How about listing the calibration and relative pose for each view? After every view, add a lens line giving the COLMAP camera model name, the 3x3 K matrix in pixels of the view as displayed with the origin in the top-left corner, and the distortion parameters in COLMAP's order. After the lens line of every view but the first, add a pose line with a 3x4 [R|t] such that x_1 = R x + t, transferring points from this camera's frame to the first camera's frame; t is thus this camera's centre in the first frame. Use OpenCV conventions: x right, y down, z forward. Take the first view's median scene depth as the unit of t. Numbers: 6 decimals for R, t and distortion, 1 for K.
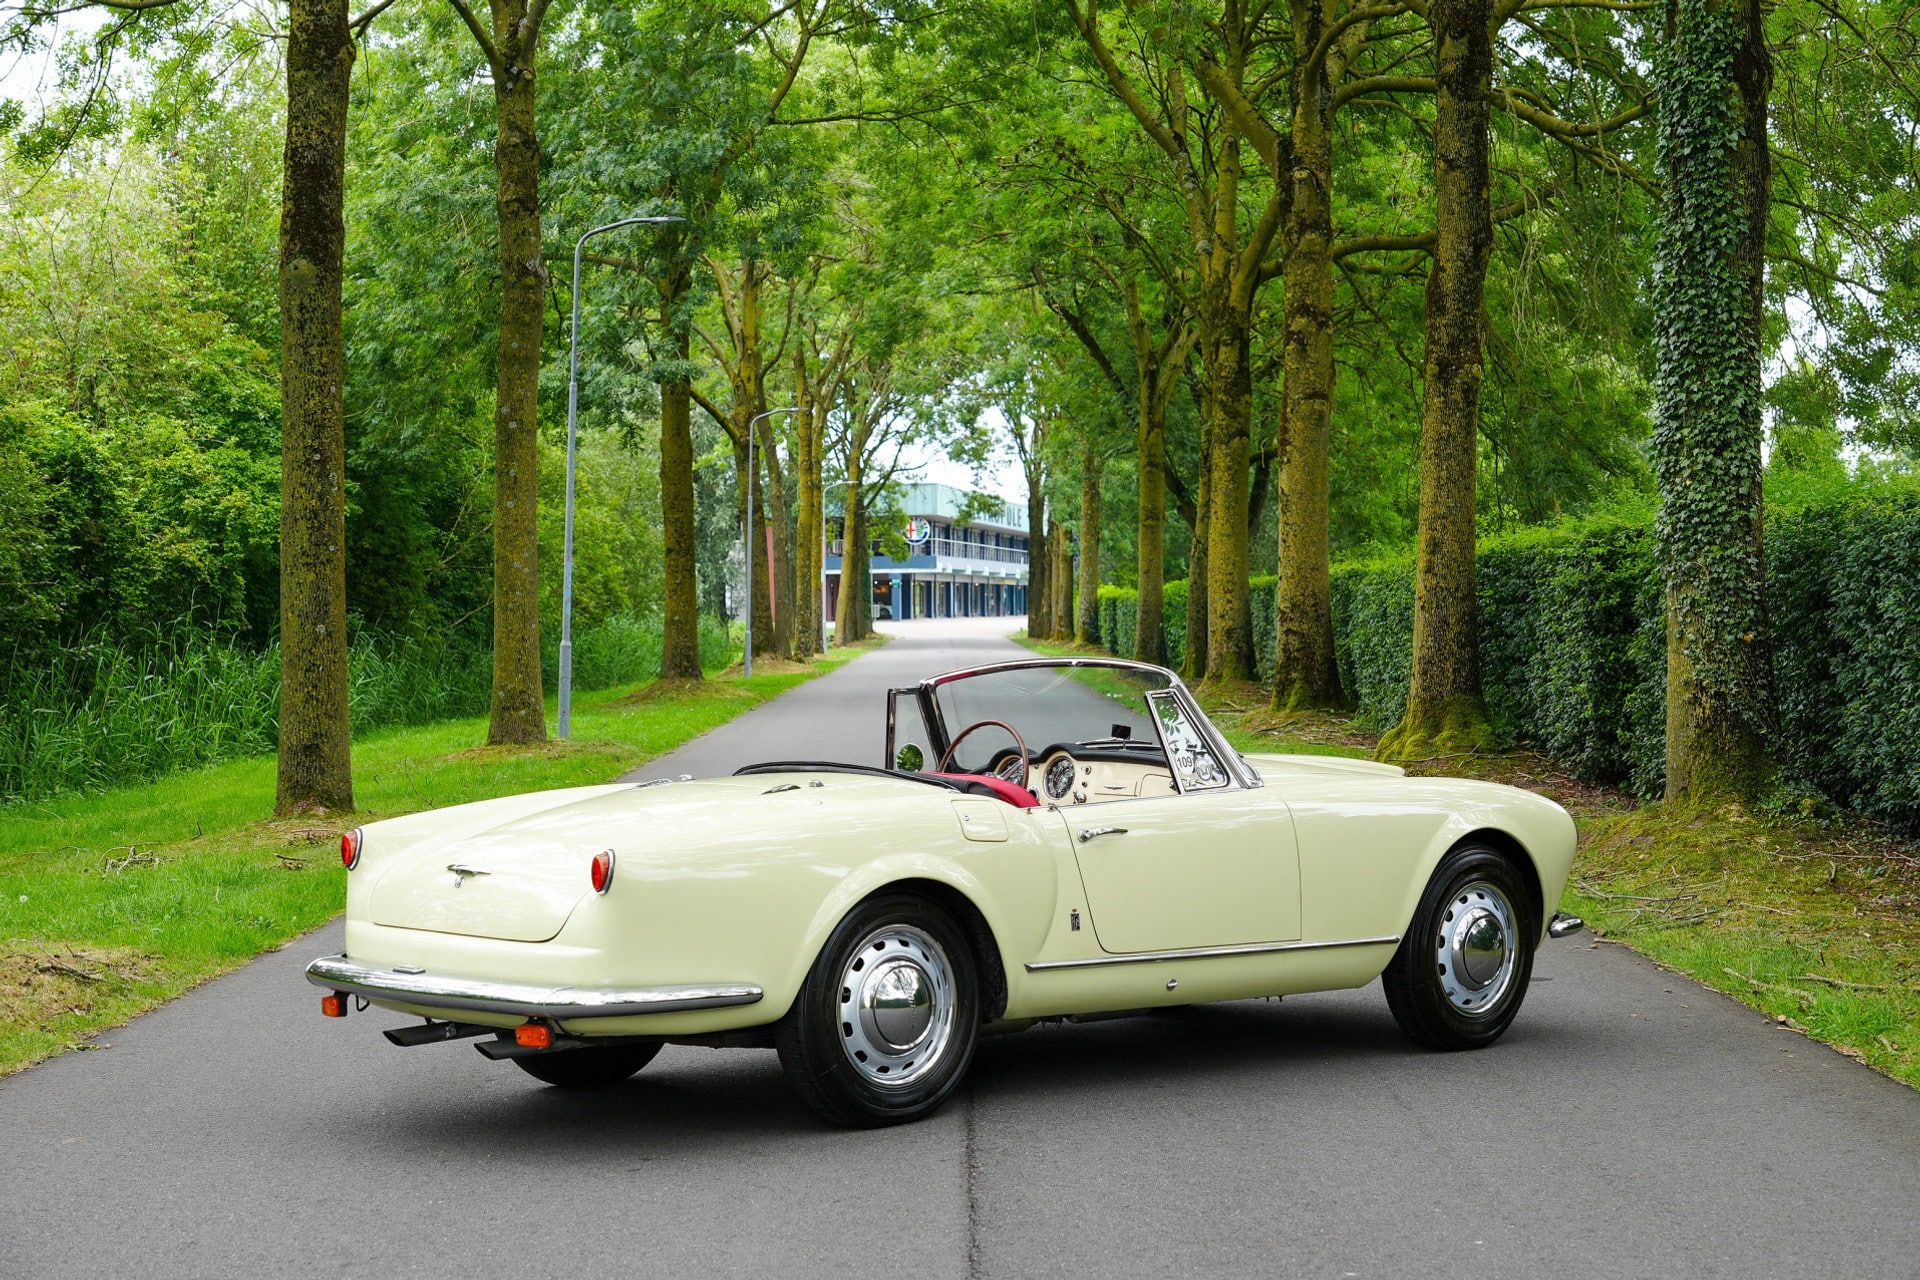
lens RADIAL K [[4579.7, 0, 960.0], [0, 4579.7, 640.0], [0, 0, 1]] dist [0.029015, -0.138848]
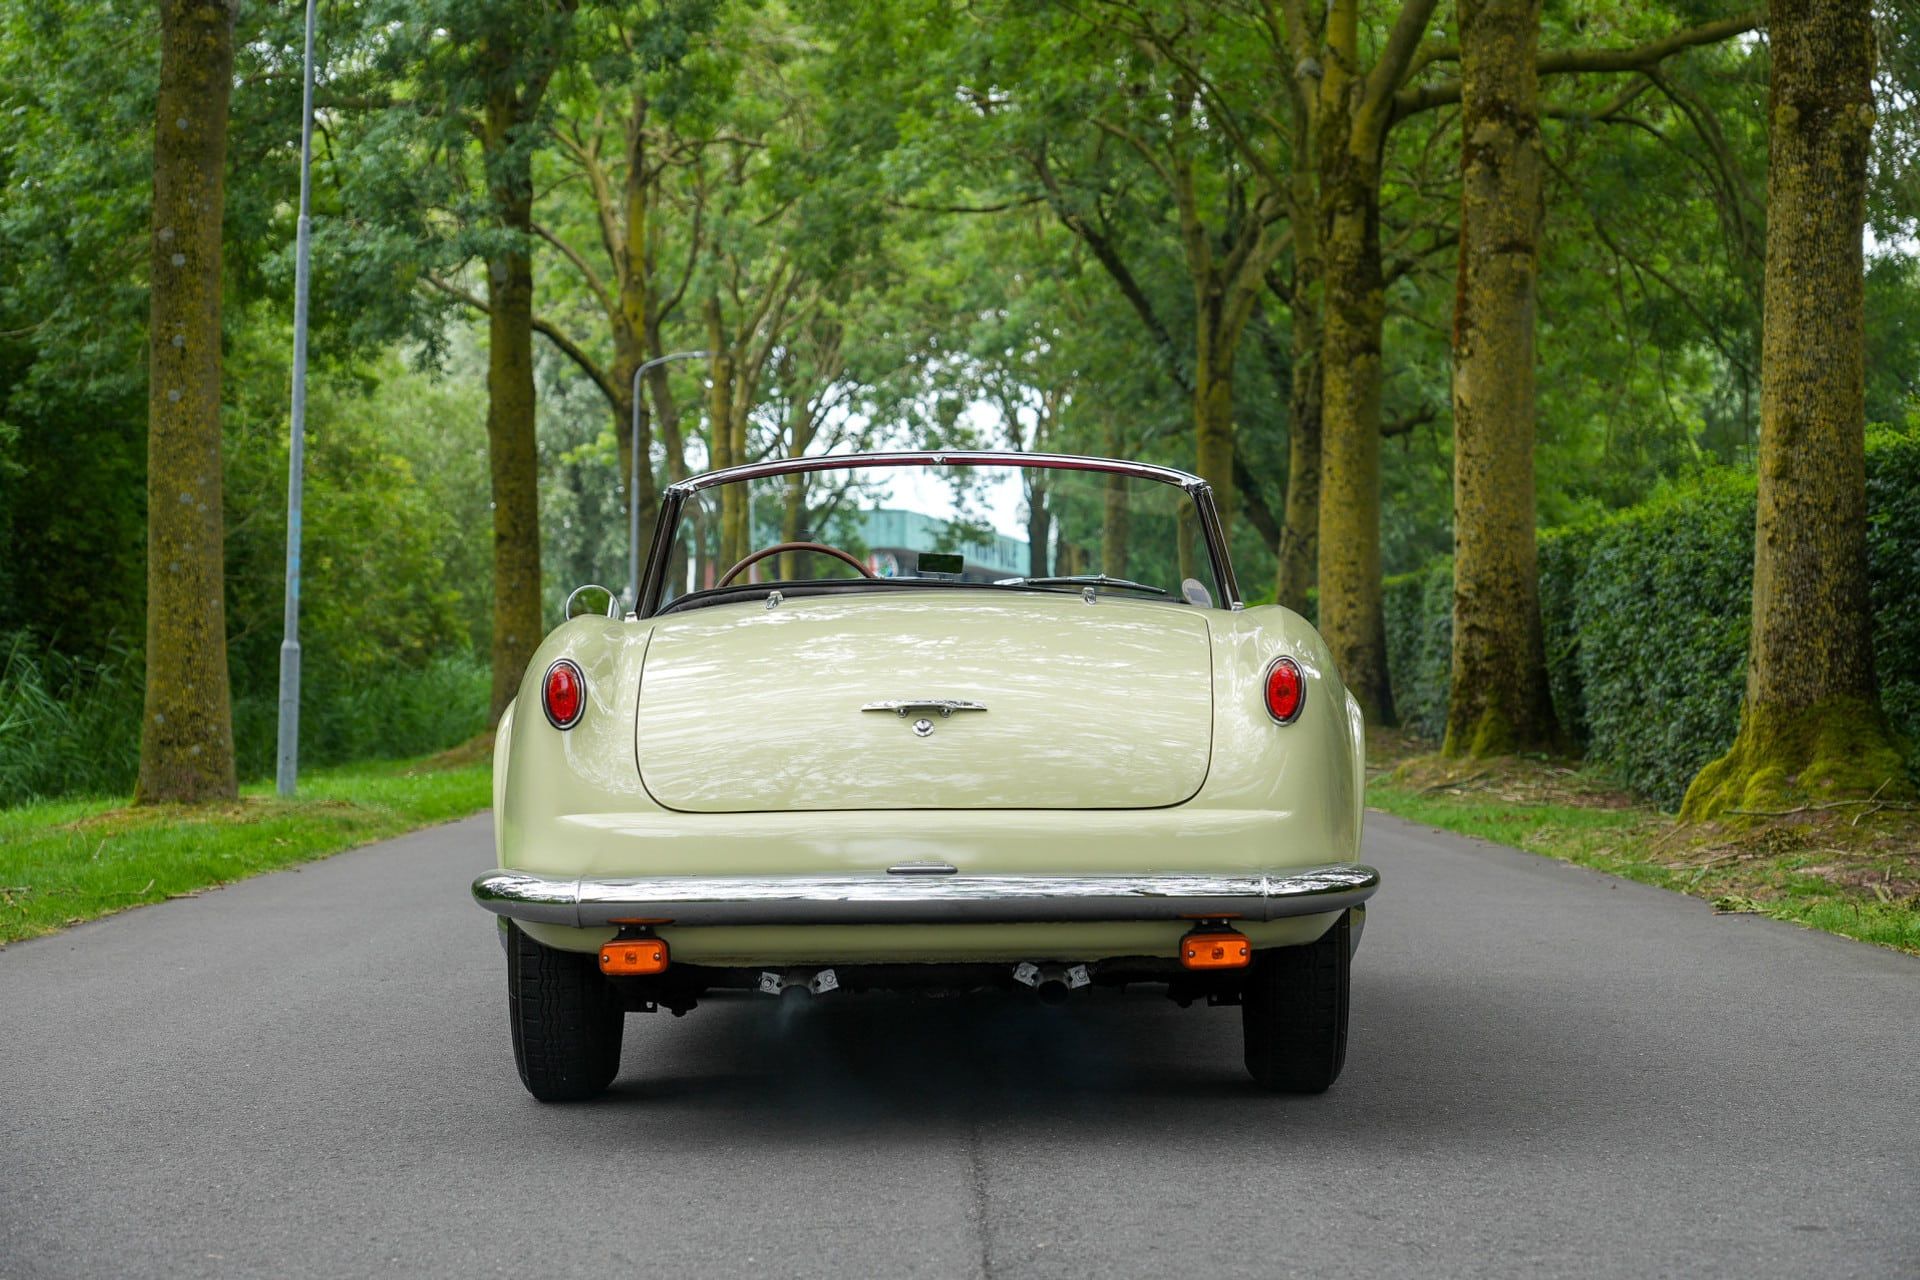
lens RADIAL K [[4579.7, 0, 960.0], [0, 4579.7, 640.0], [0, 0, 1]] dist [0.029015, -0.138848]
pose [[0.999979, -0.002974, 0.005744, -0.000839], [0.003166, 0.999431, -0.033595, 0.018233], [-0.005641, 0.033613, 0.999419, 0.346140]]
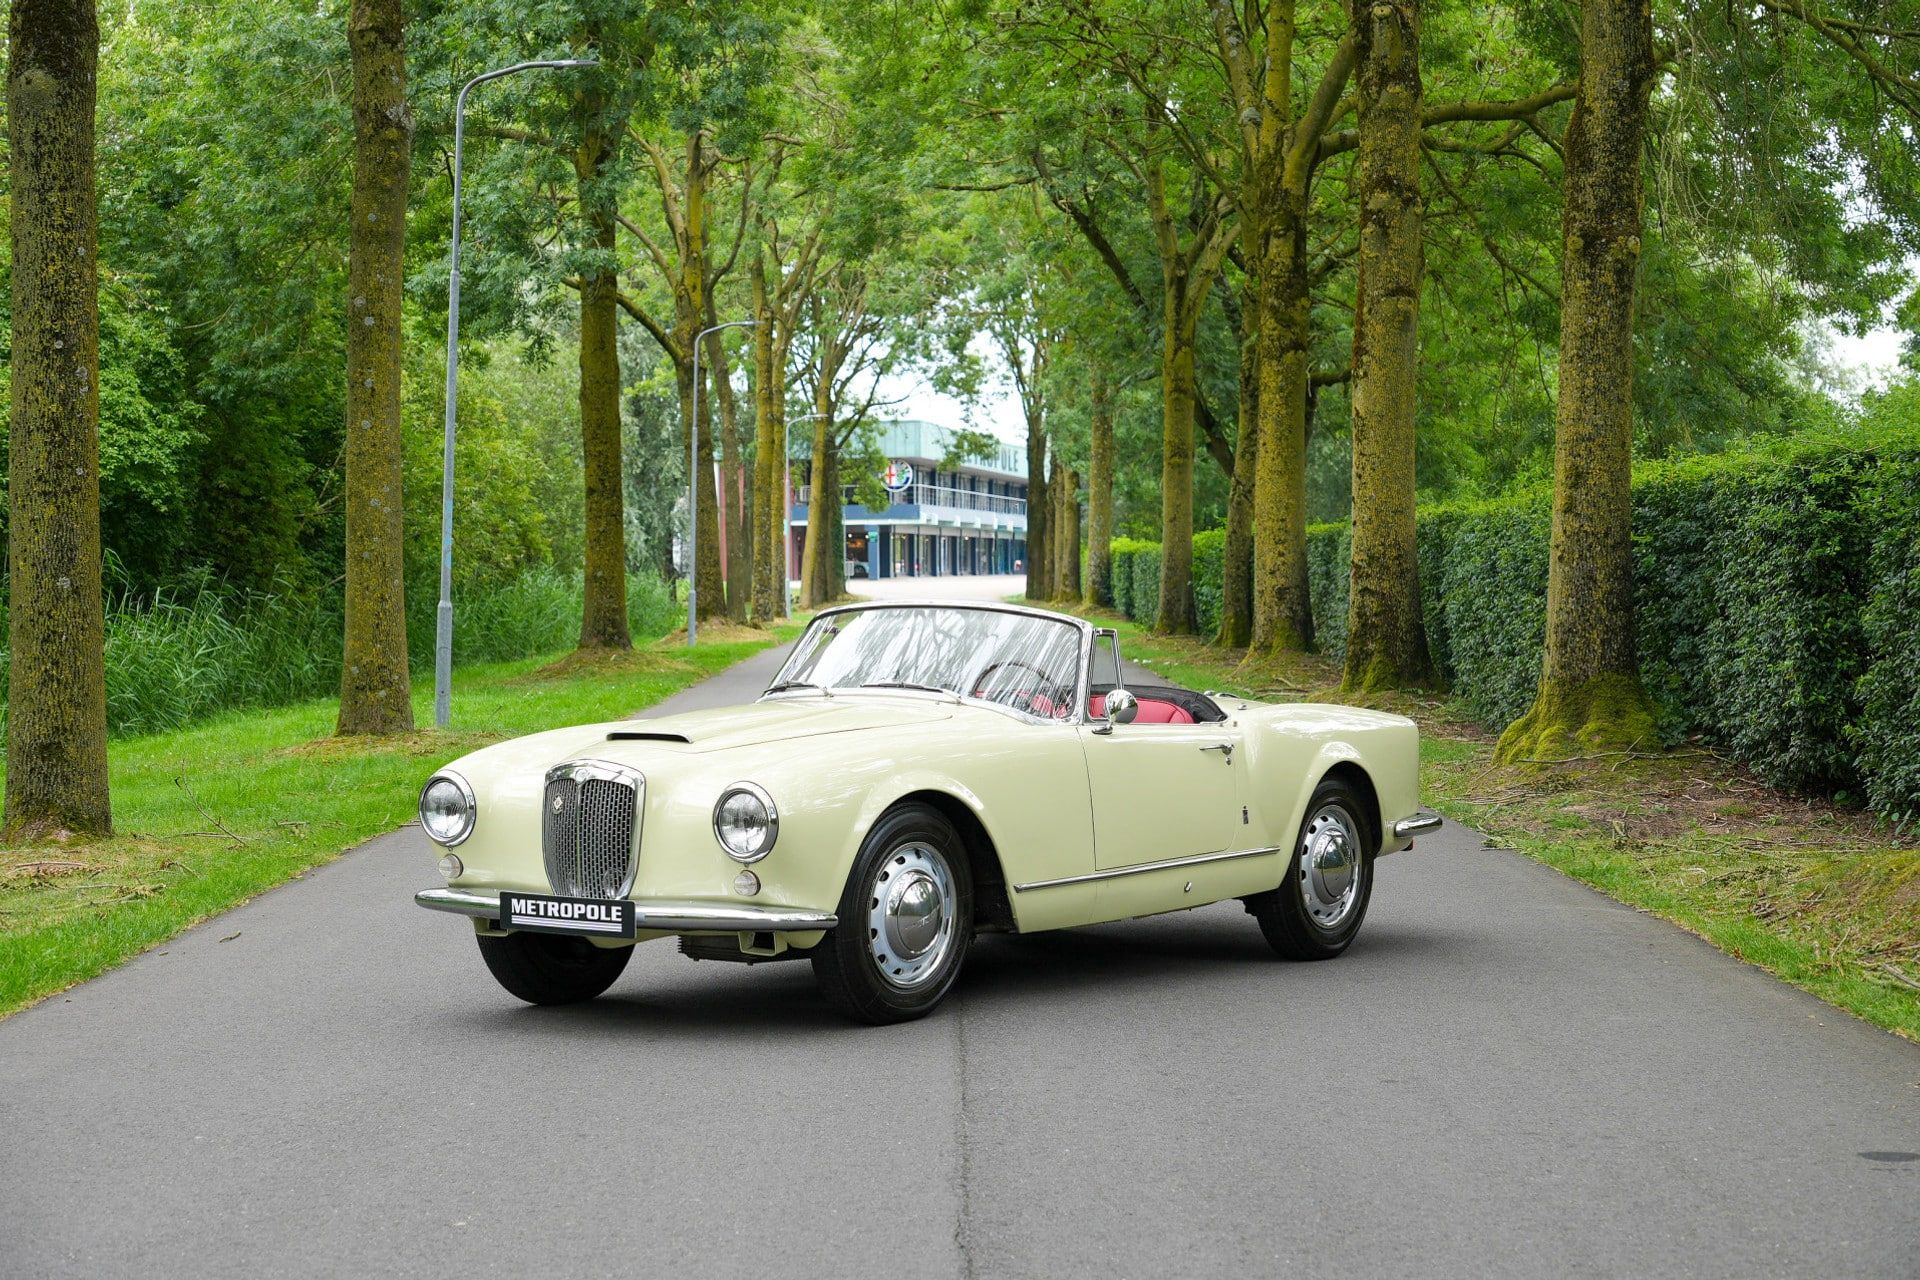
lens RADIAL K [[4593.3, 0, 960.0], [0, 4593.3, 640.0], [0, 0, 1]] dist [0.002065, 0.274977]
pose [[0.999993, 0.001639, 0.003258, -0.000496], [-0.001665, 0.999968, 0.007879, 0.000422], [-0.003245, -0.007884, 0.999964, 0.188816]]
